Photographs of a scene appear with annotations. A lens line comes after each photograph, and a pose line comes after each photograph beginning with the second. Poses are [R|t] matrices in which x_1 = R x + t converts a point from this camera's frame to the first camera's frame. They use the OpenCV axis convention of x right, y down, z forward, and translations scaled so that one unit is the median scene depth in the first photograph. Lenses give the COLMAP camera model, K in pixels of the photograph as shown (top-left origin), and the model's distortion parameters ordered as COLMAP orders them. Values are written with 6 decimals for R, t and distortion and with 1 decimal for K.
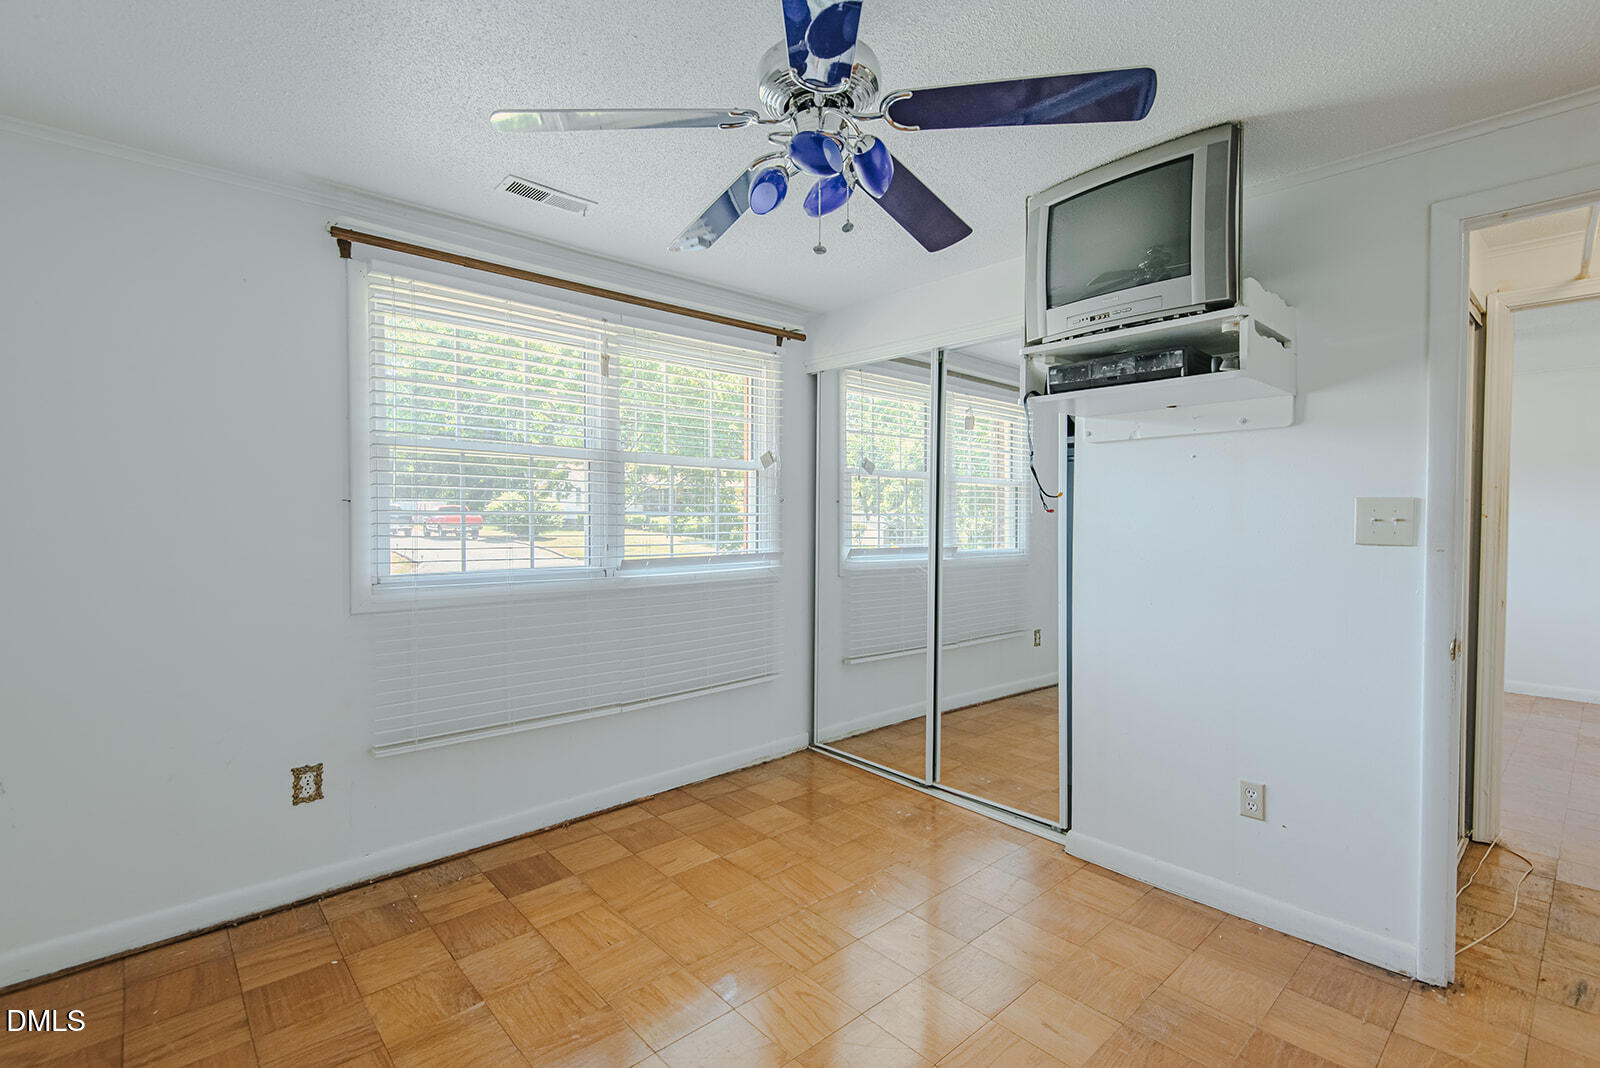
lens RADIAL K [[730.2, 0, 804.8], [0, 730.2, 530.6], [0, 0, 1]] dist [0.030837, -0.001126]
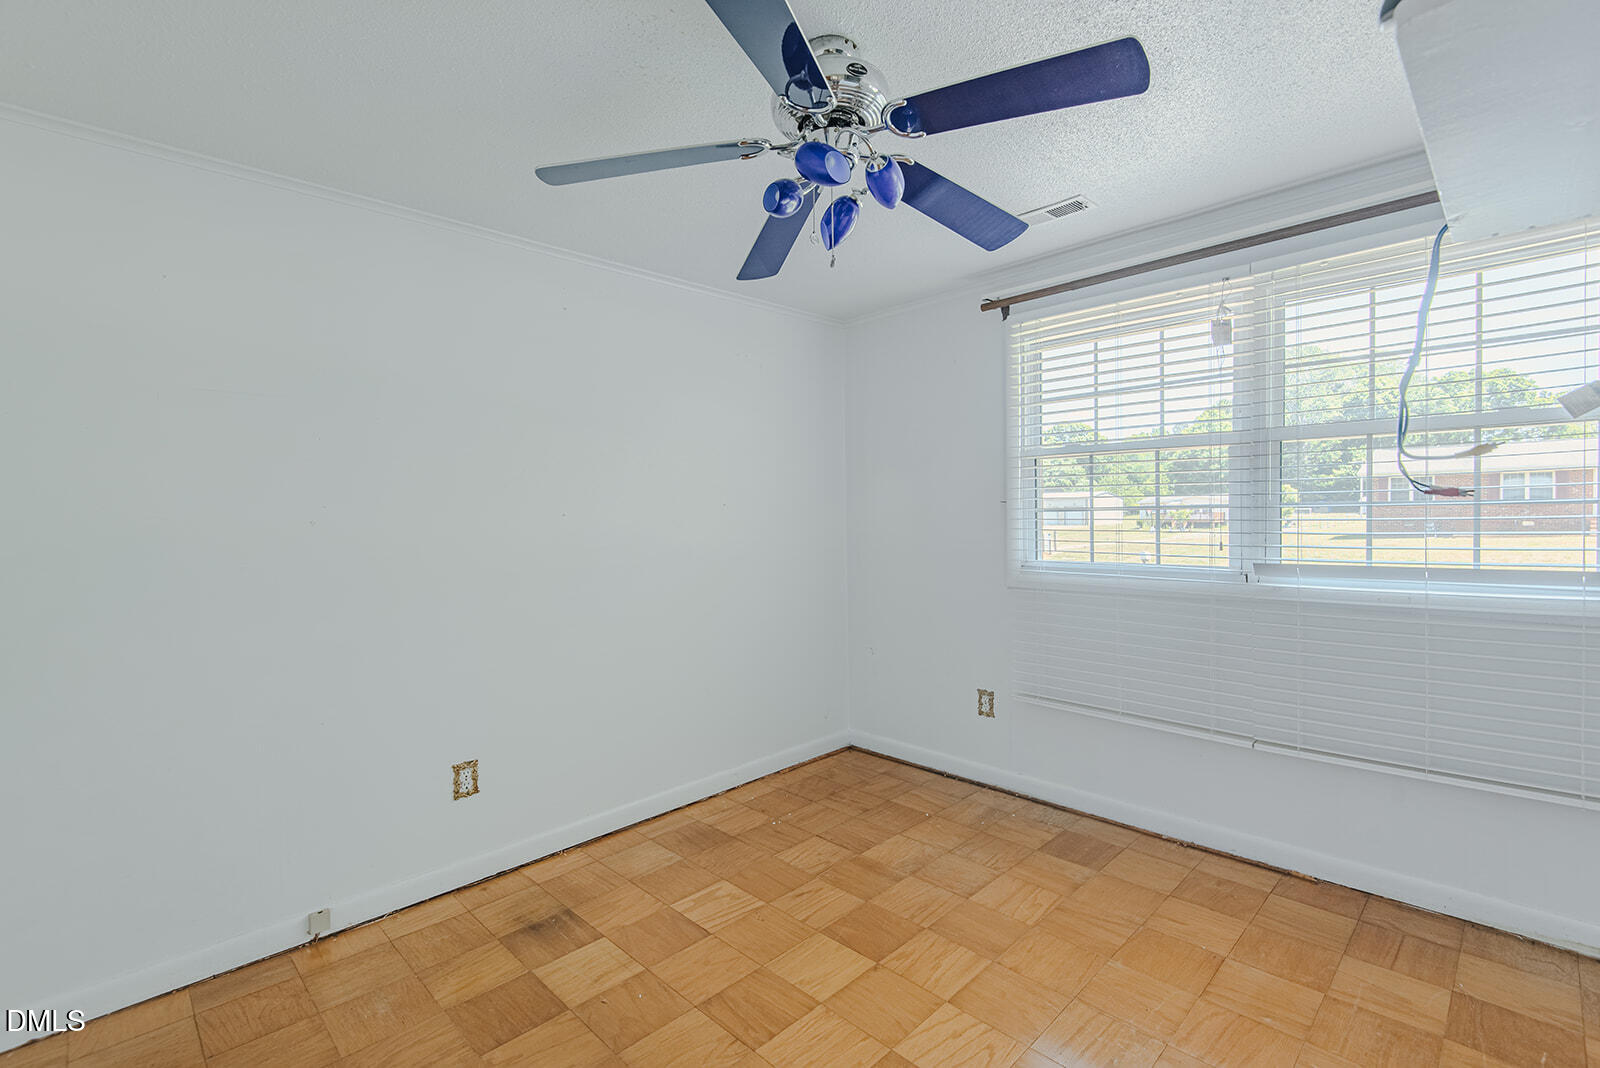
lens RADIAL K [[730.2, 0, 804.8], [0, 730.2, 530.6], [0, 0, 1]] dist [0.030837, -0.001126]
pose [[0.059518, 0.020597, -0.998015, 0.611711], [-0.000667, 0.999788, 0.020593, -0.014514], [0.998227, -0.000560, 0.059519, 0.506666]]
